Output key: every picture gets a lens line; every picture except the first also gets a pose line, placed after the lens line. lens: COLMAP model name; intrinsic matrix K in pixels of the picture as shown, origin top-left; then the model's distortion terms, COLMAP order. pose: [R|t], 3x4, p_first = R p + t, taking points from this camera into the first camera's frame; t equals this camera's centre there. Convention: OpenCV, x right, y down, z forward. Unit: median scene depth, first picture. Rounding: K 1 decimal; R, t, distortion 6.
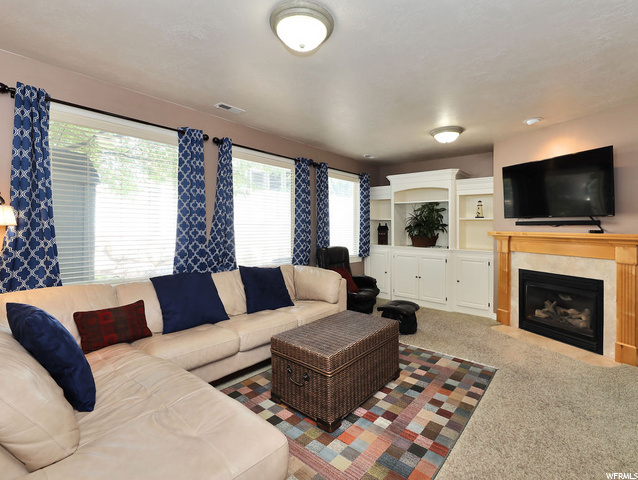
lens RADIAL K [[302.5, 0, 318.4], [0, 302.5, 235.4], [0, 0, 1]] dist [0.001876, 0.000657]
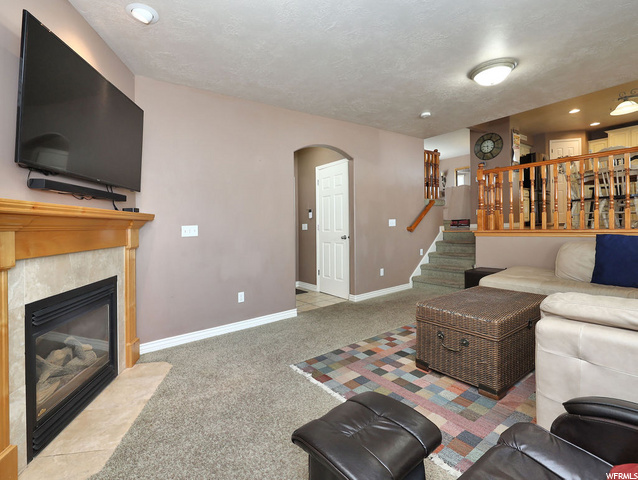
lens RADIAL K [[302.5, 0, 318.4], [0, 302.5, 235.4], [0, 0, 1]] dist [0.001876, 0.000657]
pose [[-0.977324, 0.029248, 0.209720, 0.352668], [0.044410, 0.996700, 0.067954, 0.025907], [-0.207041, 0.075727, -0.975397, 1.890984]]
